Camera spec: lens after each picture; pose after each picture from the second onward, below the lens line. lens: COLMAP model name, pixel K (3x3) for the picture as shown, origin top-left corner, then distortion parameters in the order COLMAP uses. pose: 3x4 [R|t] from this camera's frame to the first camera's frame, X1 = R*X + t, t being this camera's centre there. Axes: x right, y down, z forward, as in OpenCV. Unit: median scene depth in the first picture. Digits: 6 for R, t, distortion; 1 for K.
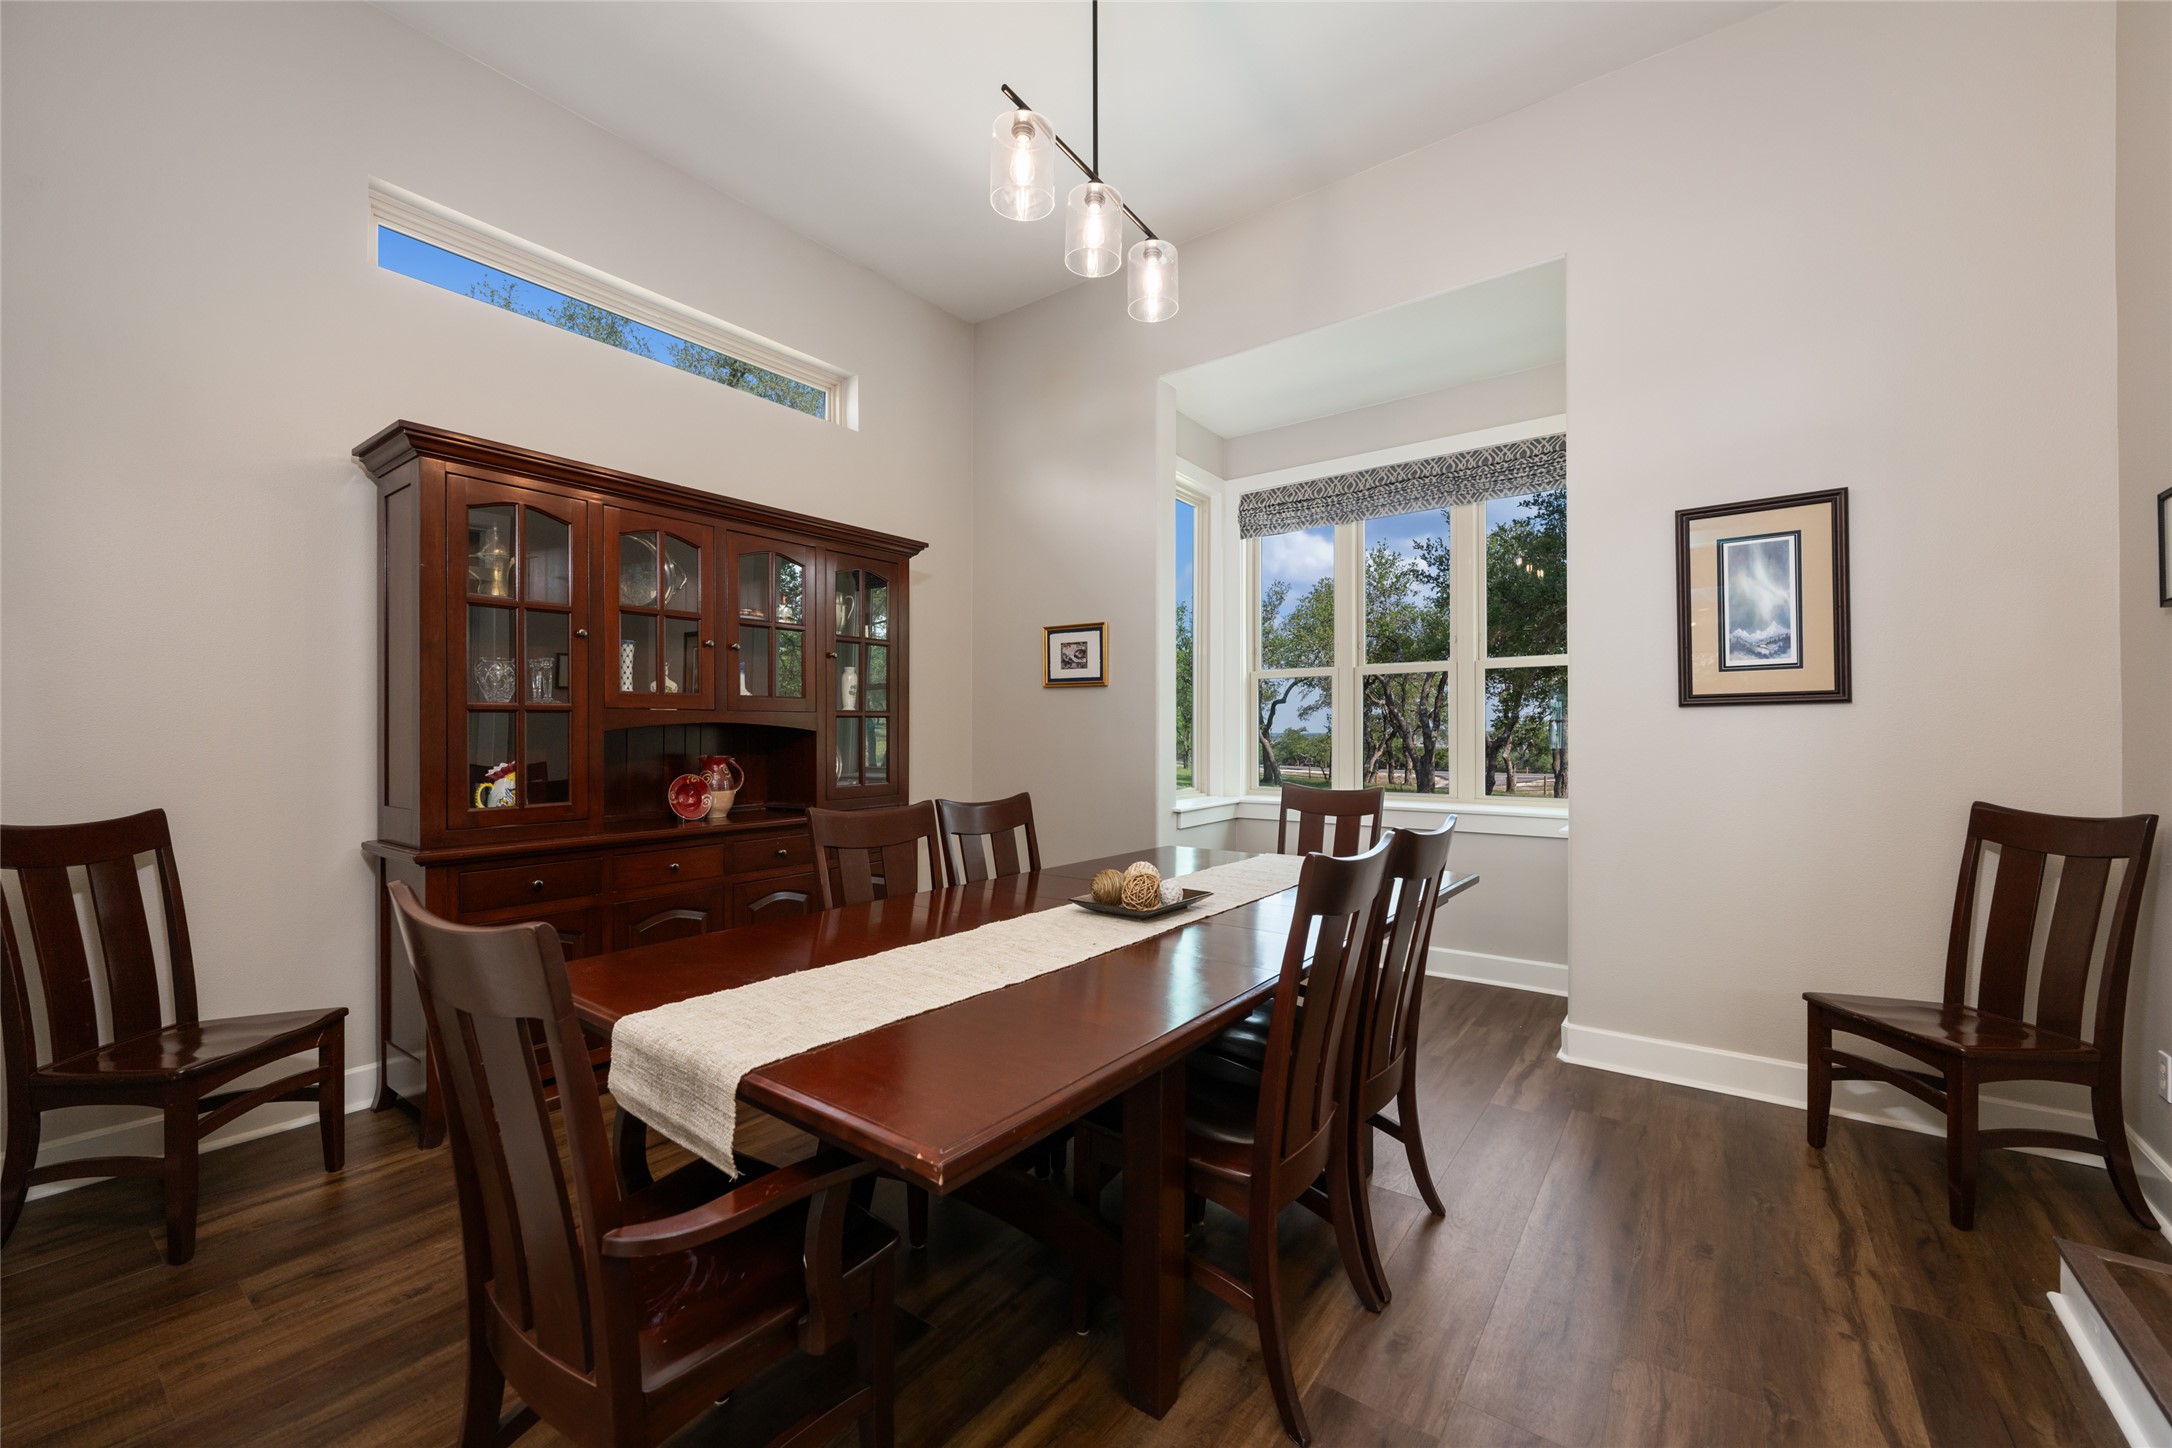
lens RADIAL K [[850.6, 0, 1084.4], [0, 850.6, 731.6], [0, 0, 1]] dist [-0.002621, -0.000095]
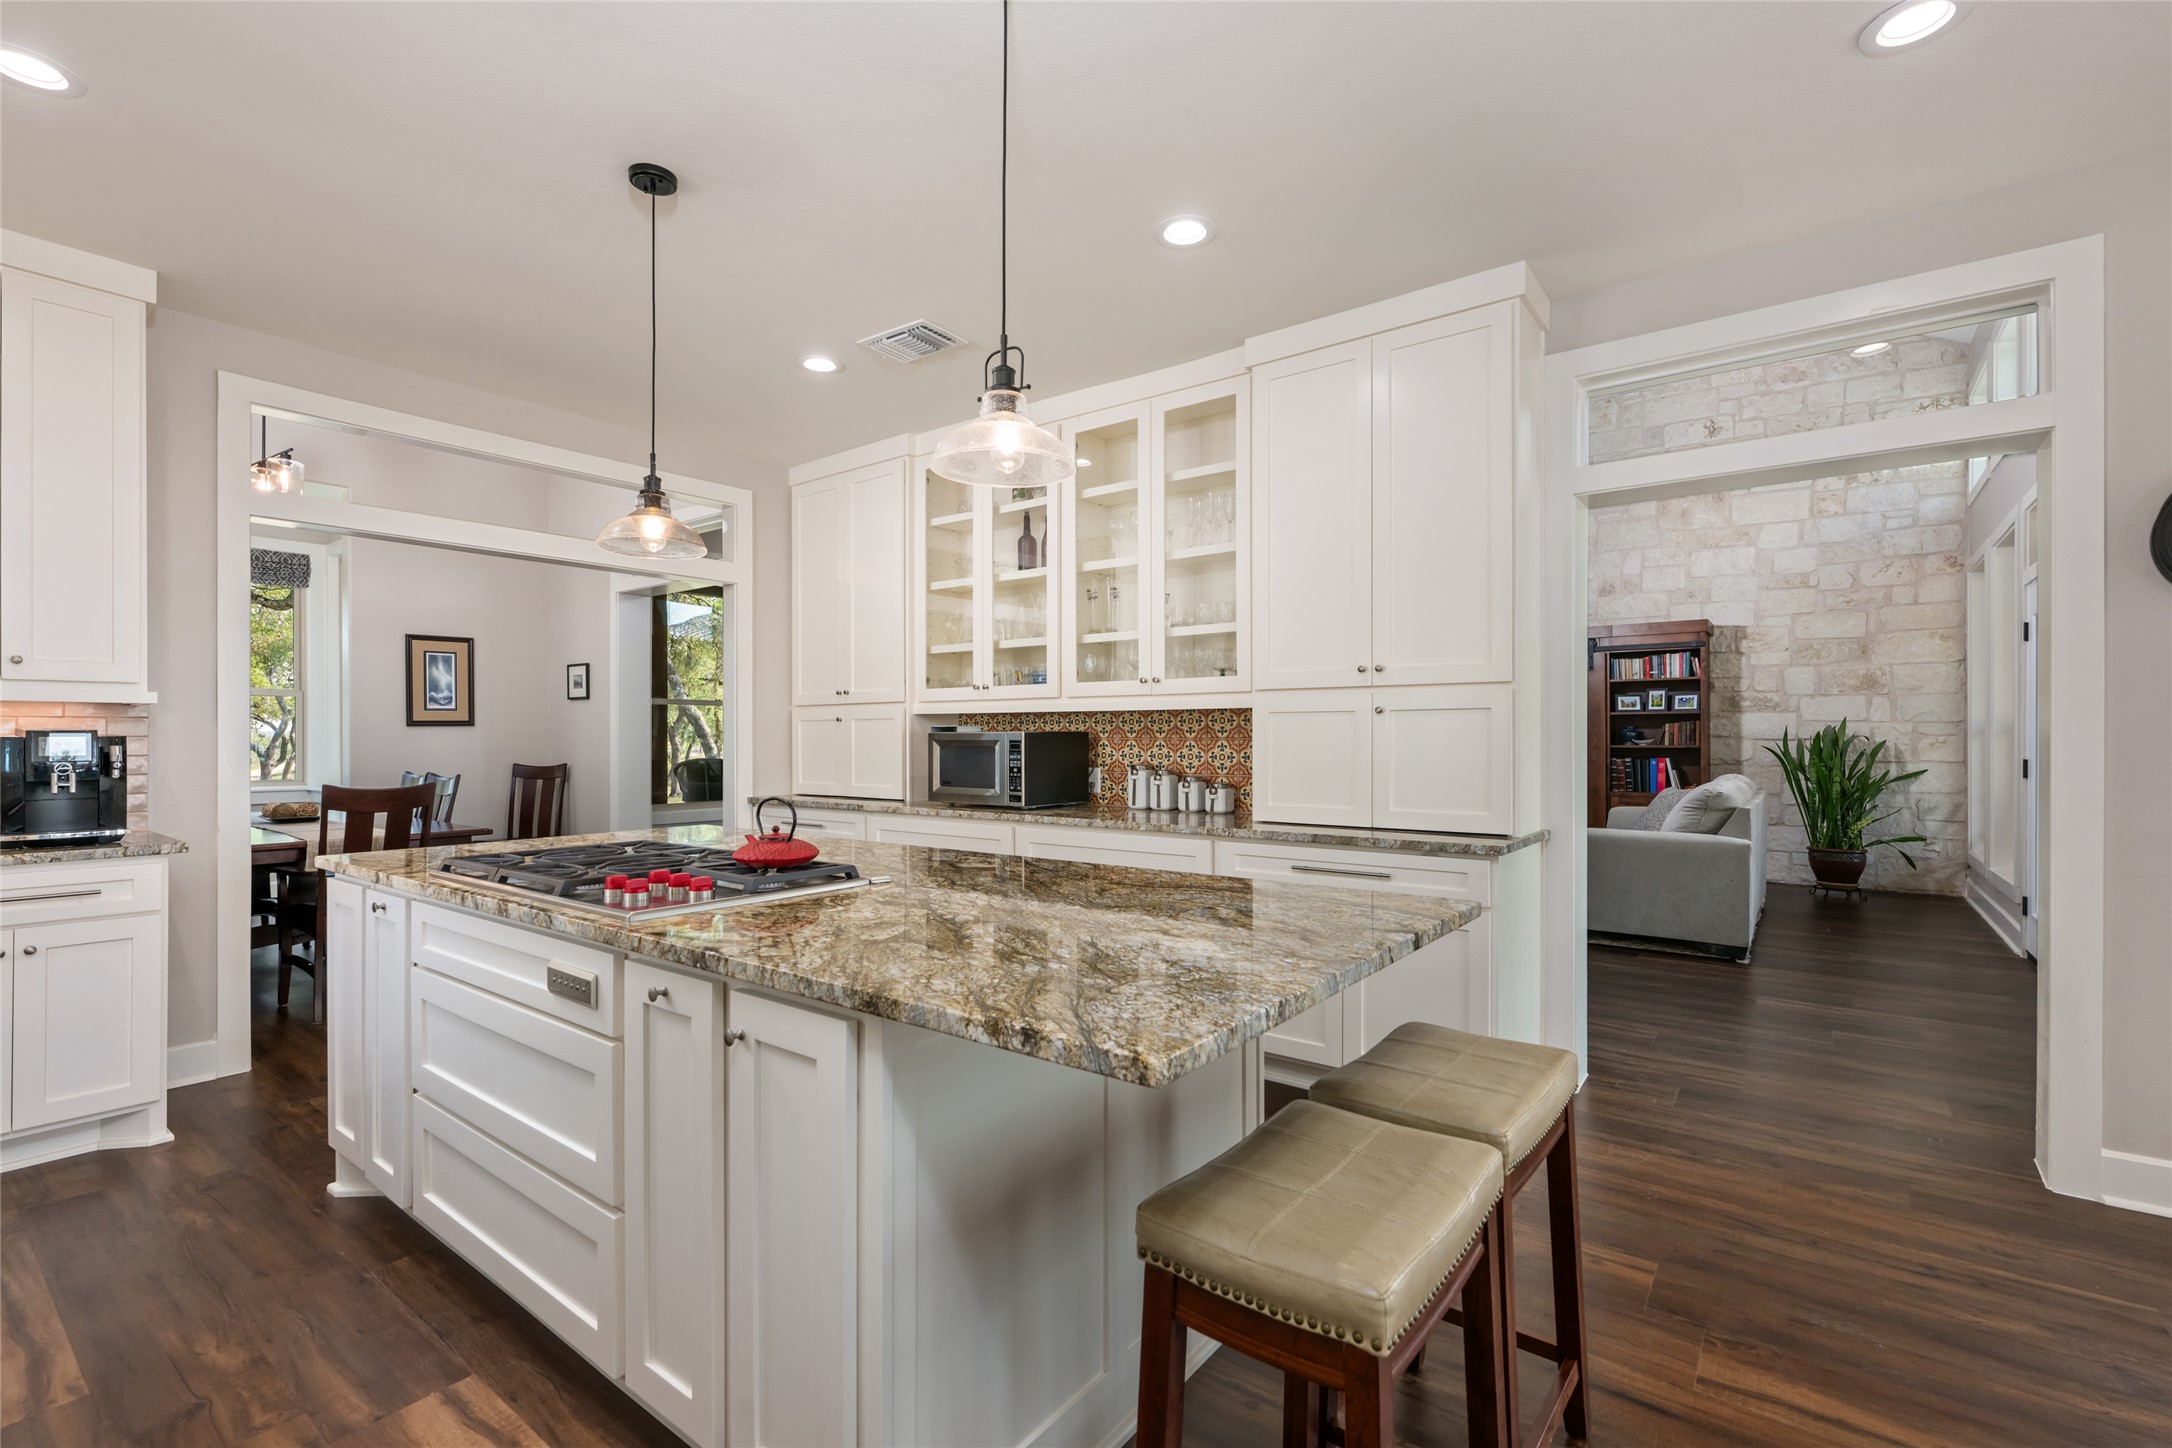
lens RADIAL K [[964.1, 0, 1085.7], [0, 964.1, 732.6], [0, 0, 1]] dist [0.000189, 0.000007]
pose [[-0.001274, 0.000773, 0.999999, -1.805552], [0.001100, 0.999999, -0.000772, -0.010306], [-0.999999, 0.001099, -0.001275, -0.732043]]
